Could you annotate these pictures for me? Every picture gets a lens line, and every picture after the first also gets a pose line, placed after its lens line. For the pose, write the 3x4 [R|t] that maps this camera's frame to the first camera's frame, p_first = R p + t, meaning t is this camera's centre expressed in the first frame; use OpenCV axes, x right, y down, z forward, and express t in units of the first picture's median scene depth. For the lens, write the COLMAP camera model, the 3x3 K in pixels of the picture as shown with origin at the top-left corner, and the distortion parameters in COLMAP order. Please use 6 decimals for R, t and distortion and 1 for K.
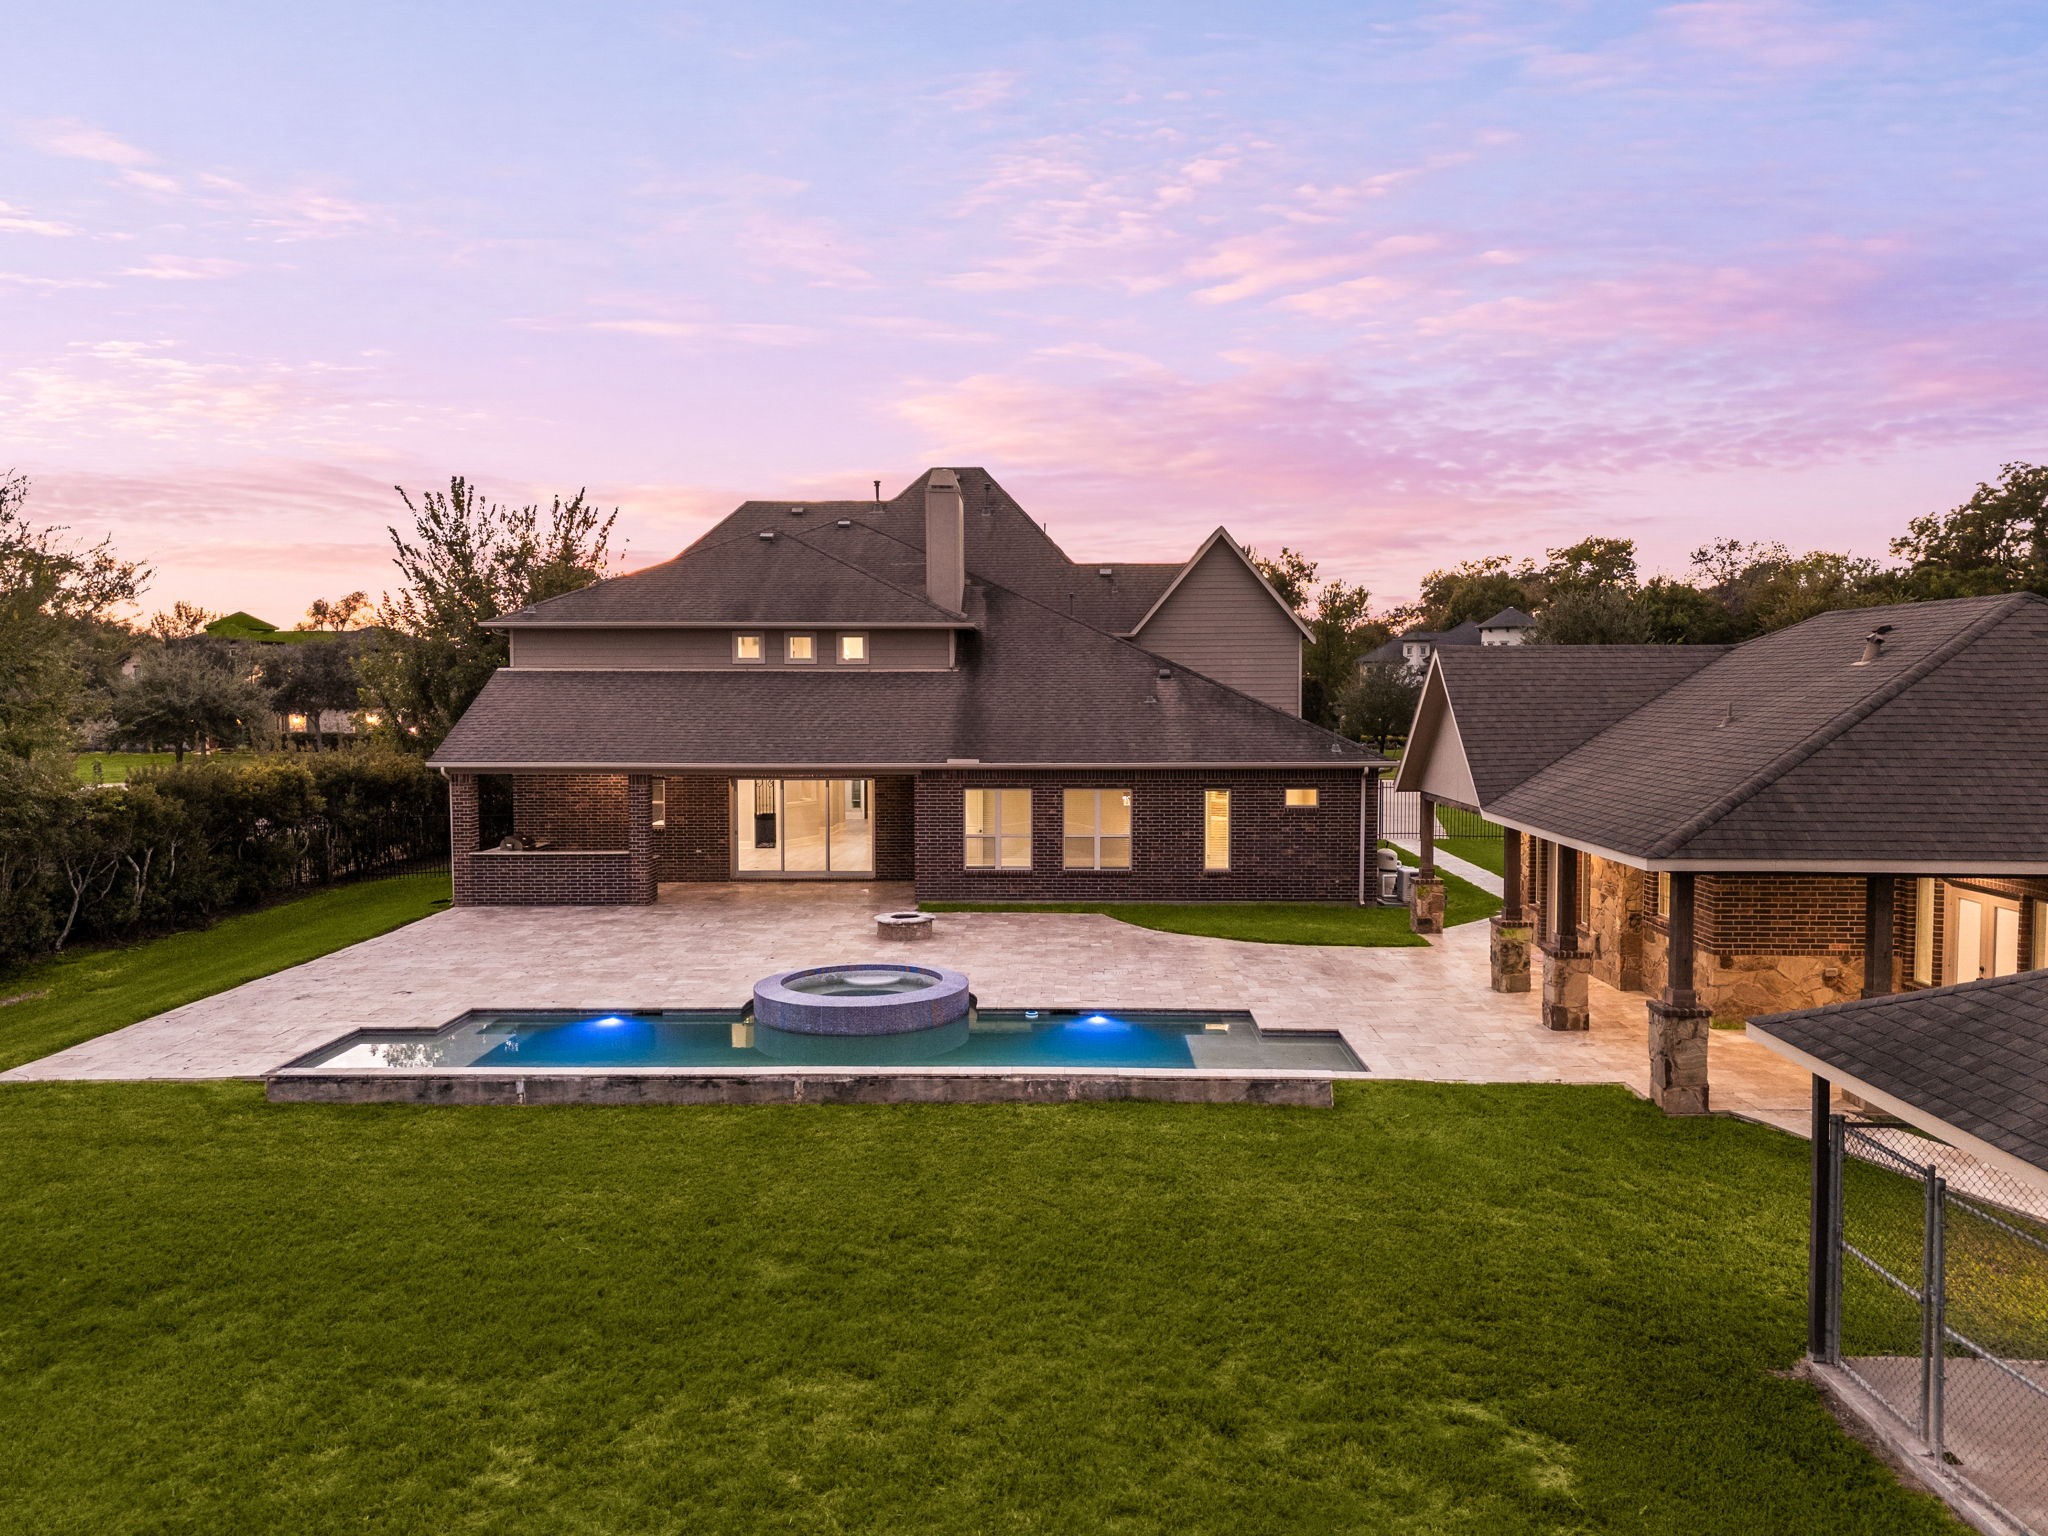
lens RADIAL K [[1485.2, 0, 1024.0], [0, 1485.2, 768.0], [0, 0, 1]] dist [0.043614, -0.005089]
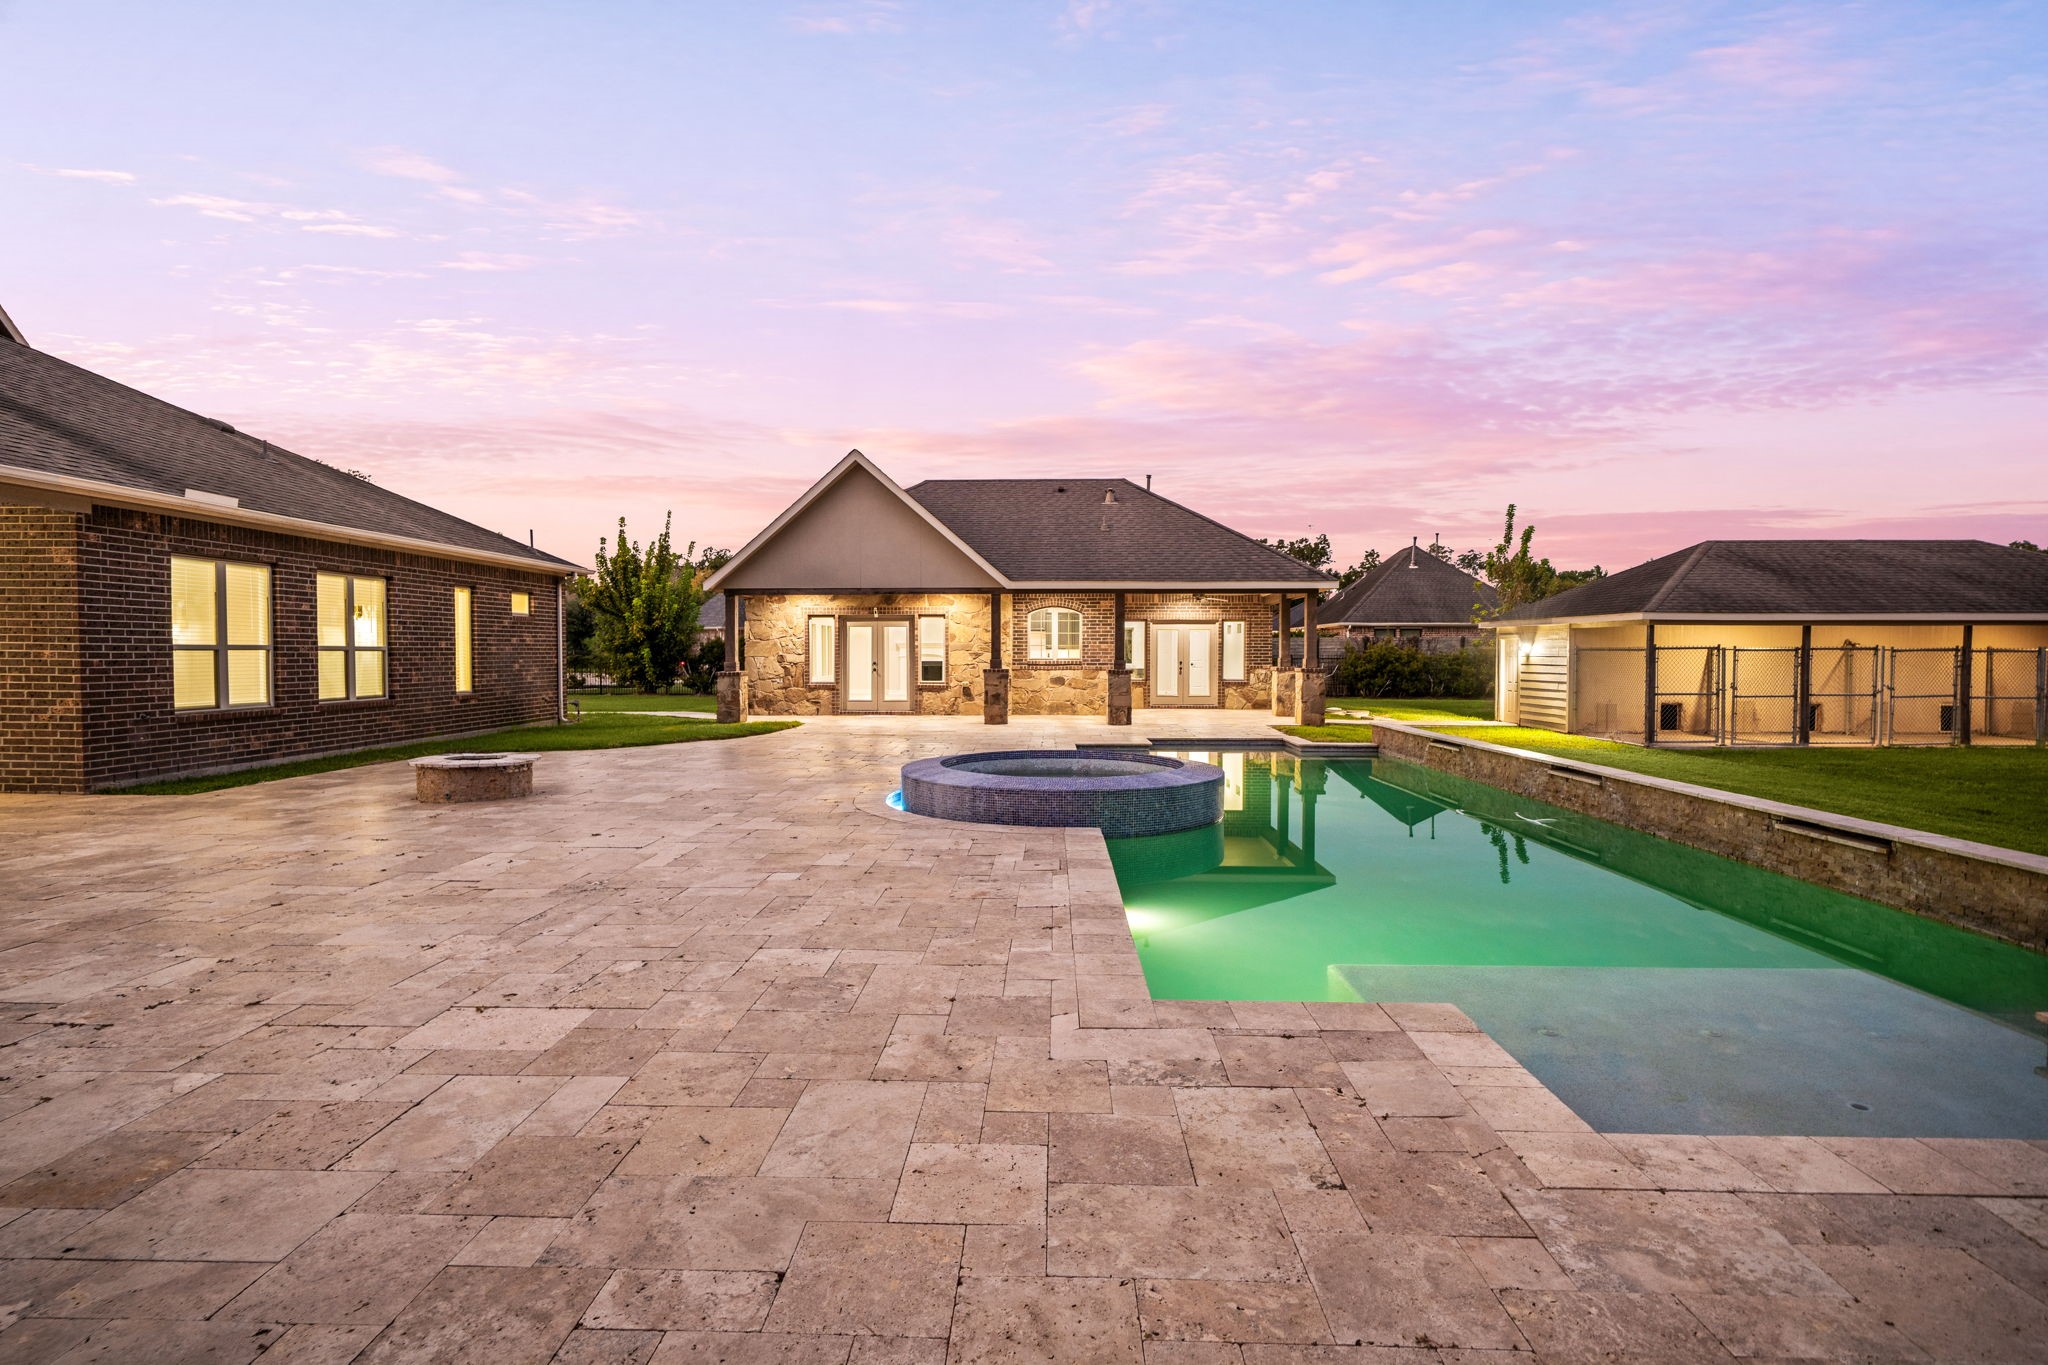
lens RADIAL K [[959.5, 0, 1024.0], [0, 959.5, 682.5], [0, 0, 1]] dist [-0.000588, -0.000017]
pose [[-0.017094, -0.028384, 0.999451, -0.367937], [0.052693, 0.998182, 0.029249, 0.062629], [-0.998464, 0.053164, -0.015568, 0.694035]]
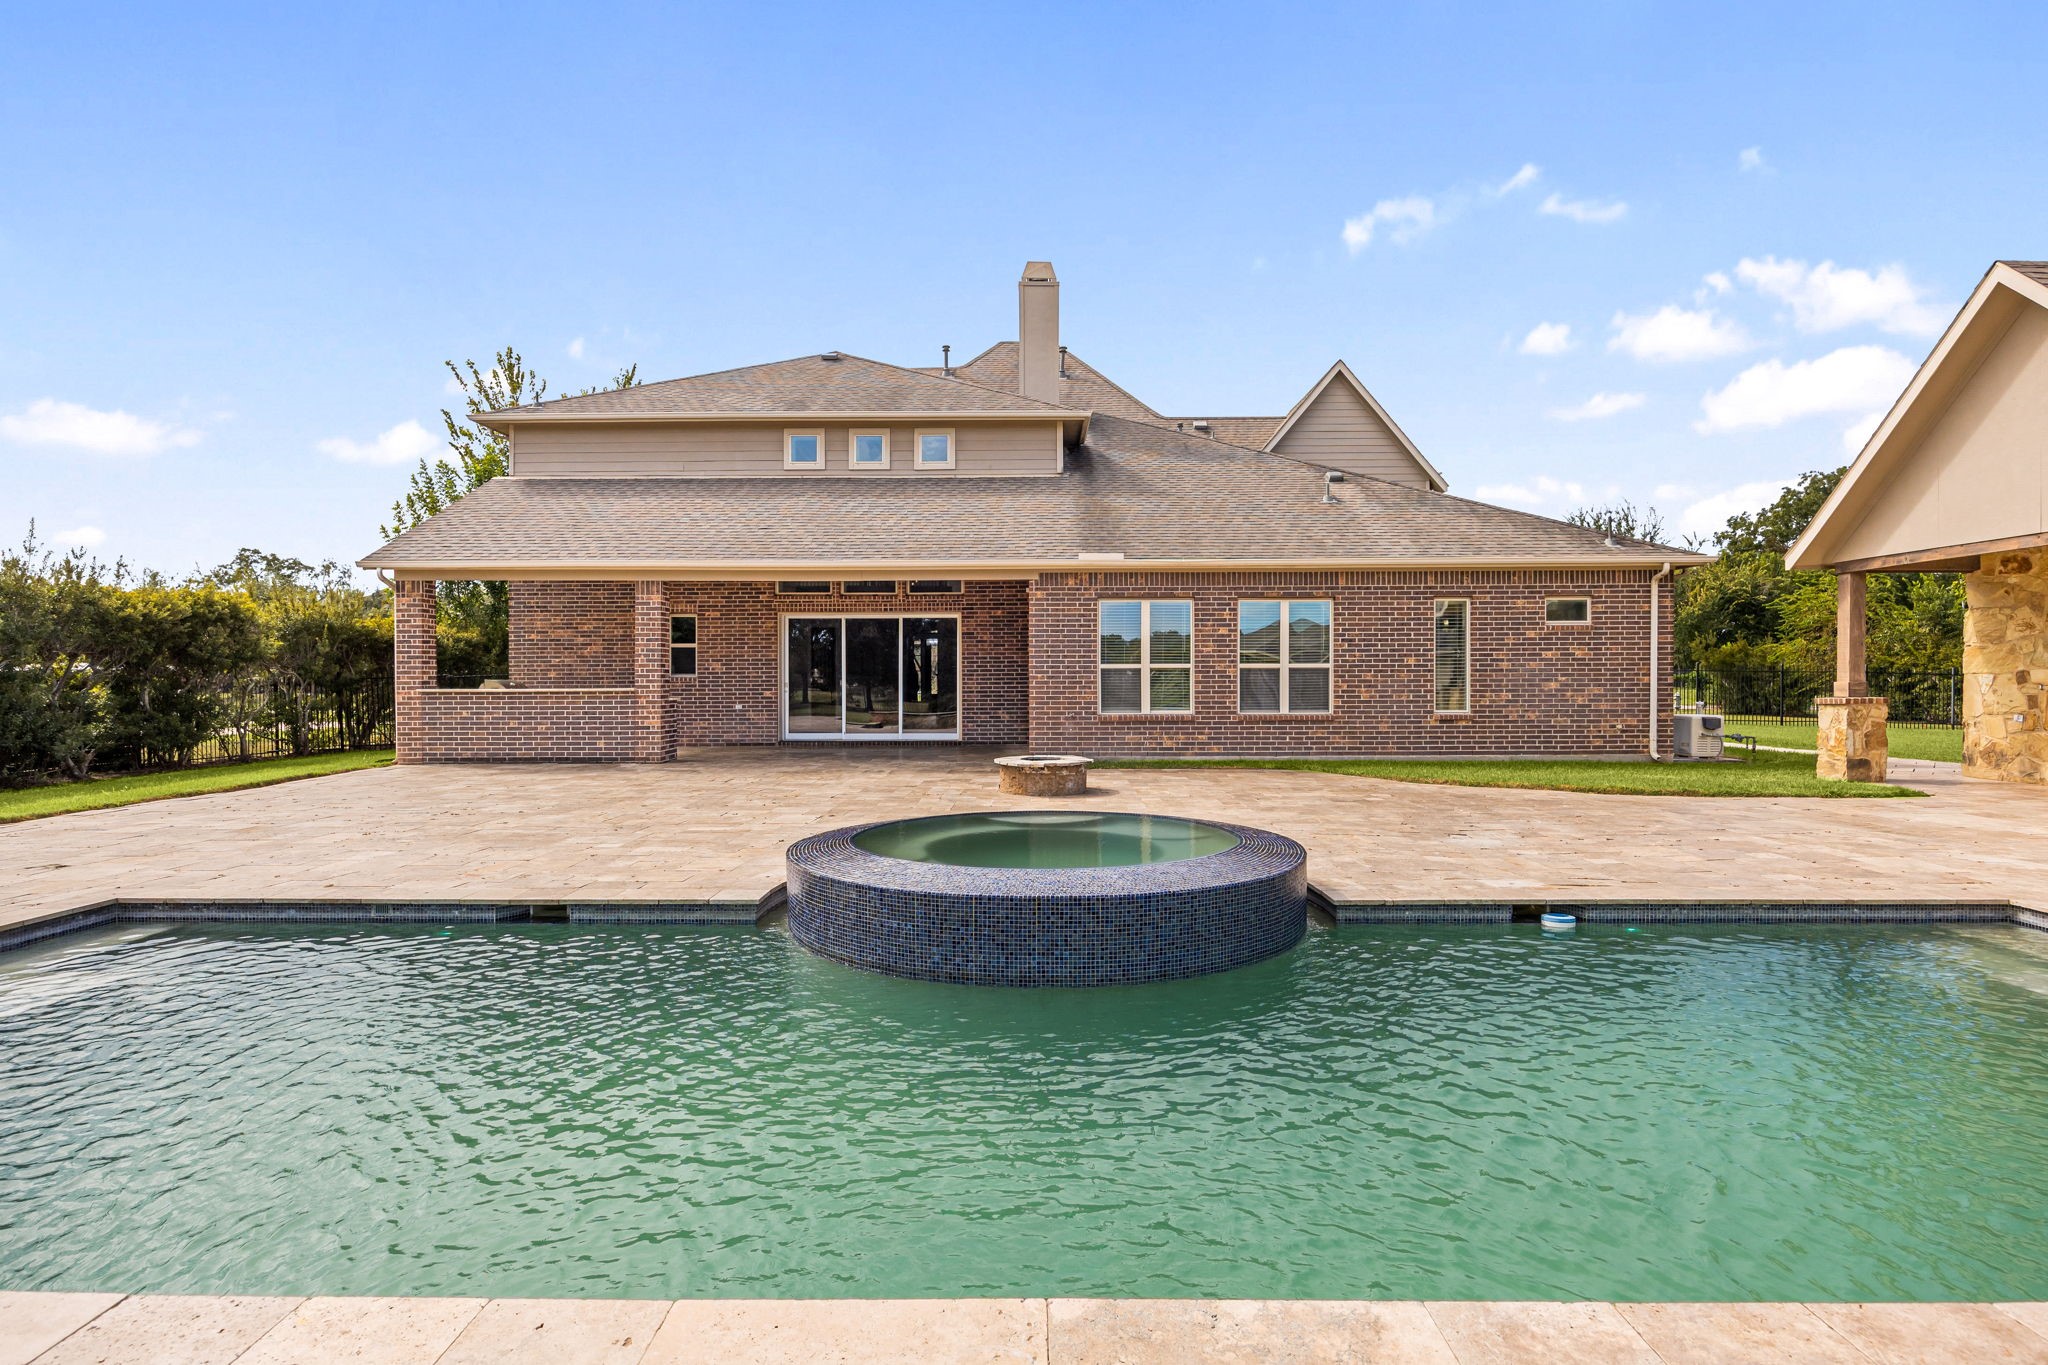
lens RADIAL K [[1080.4, 0, 1024.0], [0, 1080.4, 682.5], [0, 0, 1]] dist [-0.014863, 0.000154]
pose [[0.999952, 0.000423, 0.009773, -0.079659], [0.000030, 0.998925, -0.046345, 0.076412], [-0.009782, 0.046343, 0.998878, 0.467096]]
